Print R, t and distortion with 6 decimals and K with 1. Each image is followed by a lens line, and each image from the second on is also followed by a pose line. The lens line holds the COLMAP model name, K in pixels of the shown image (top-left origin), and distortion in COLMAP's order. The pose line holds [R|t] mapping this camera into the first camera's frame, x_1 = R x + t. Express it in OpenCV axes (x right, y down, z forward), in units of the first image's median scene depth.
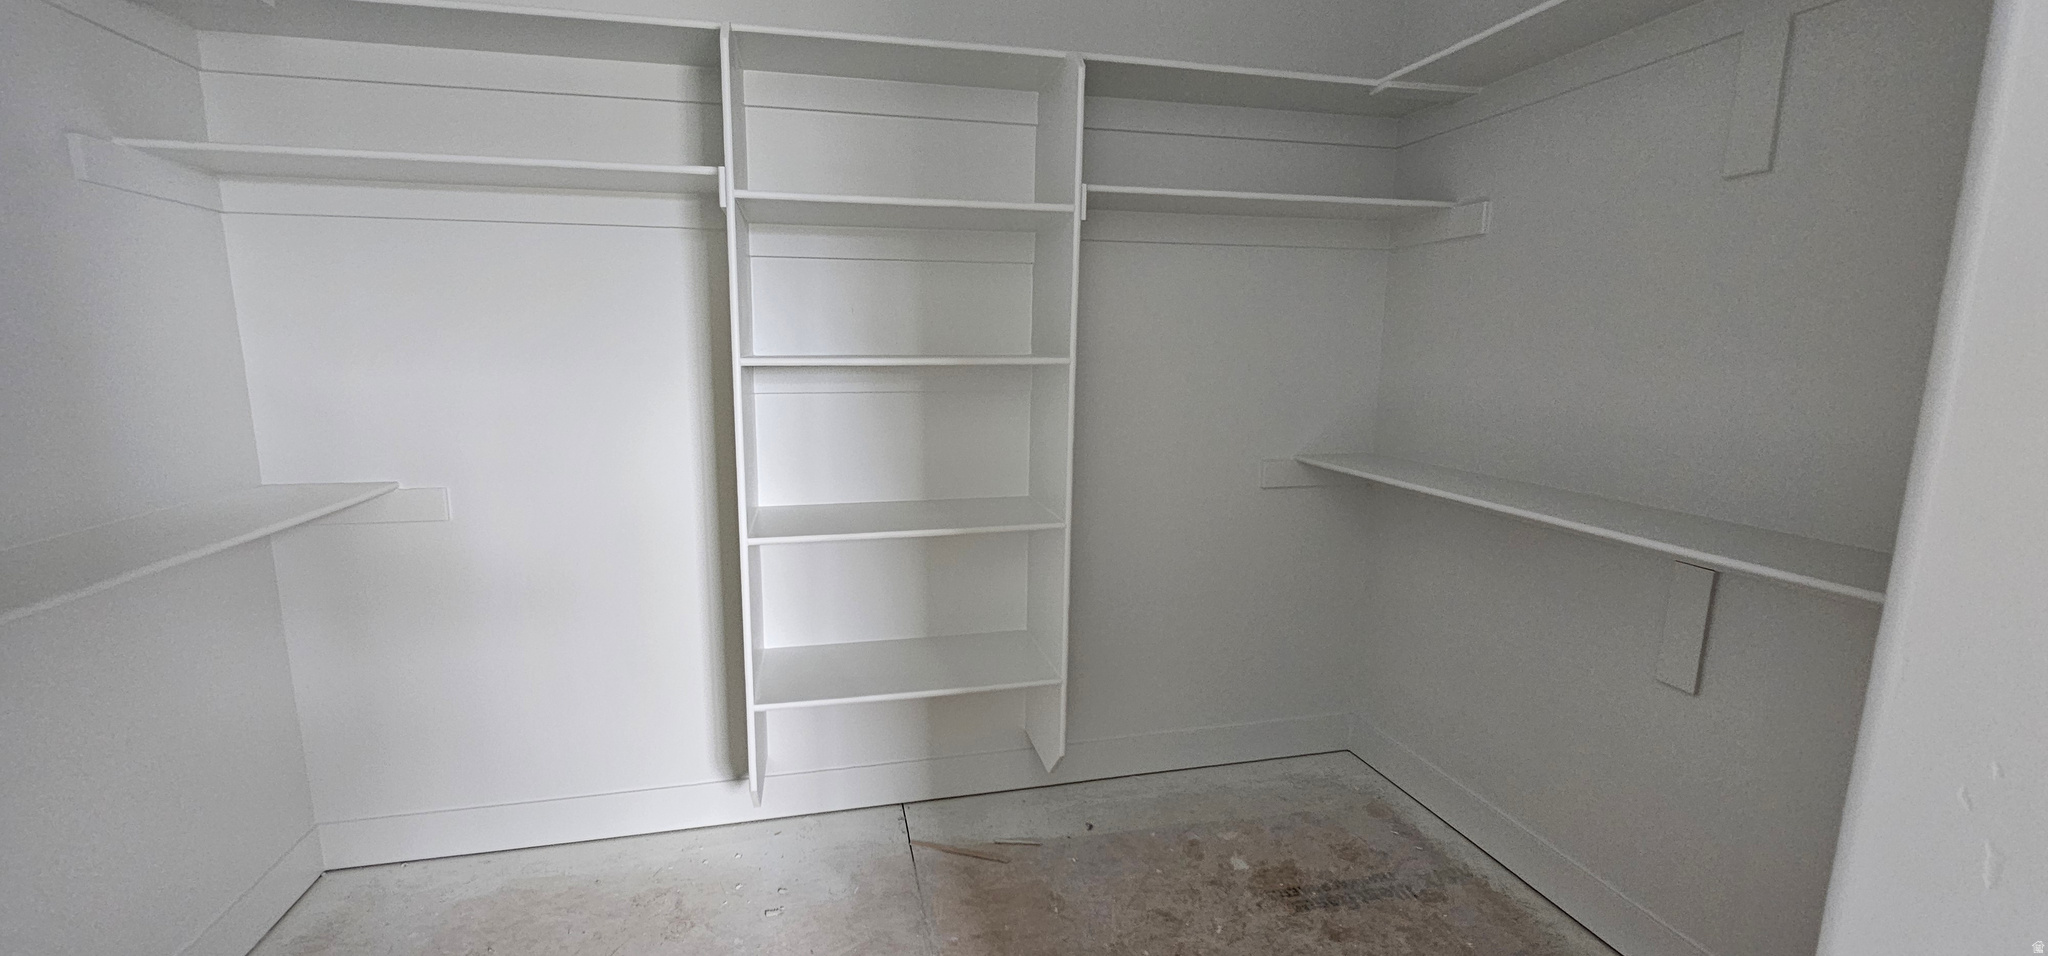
lens RADIAL K [[833.8, 0, 1007.5], [0, 833.8, 482.2], [0, 0, 1]] dist [0.000659, -0.000360]
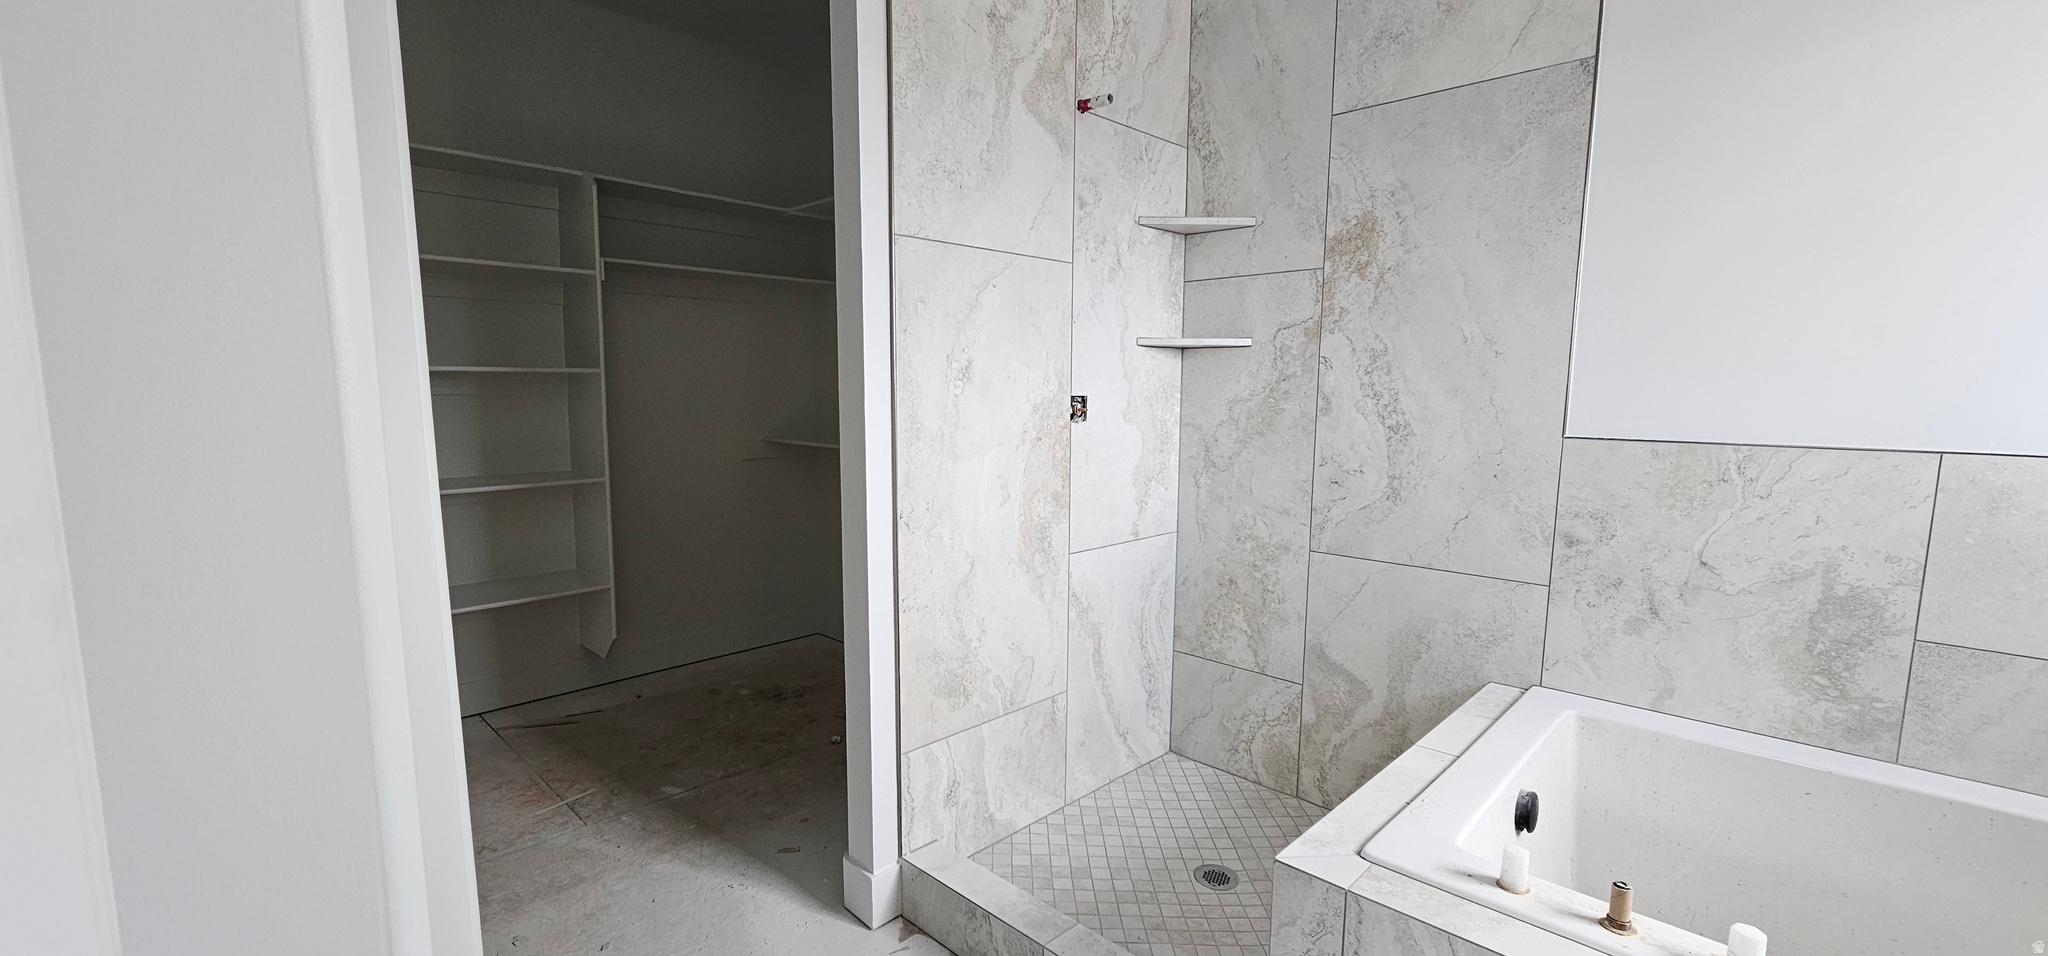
lens RADIAL K [[833.8, 0, 1025.2], [0, 833.8, 494.3], [0, 0, 1]] dist [0.000659, -0.000360]
pose [[0.834442, -0.069017, 0.546758, -0.119399], [0.085322, 0.996344, -0.004447, 0.143051], [-0.544452, 0.050361, 0.837279, -0.651810]]
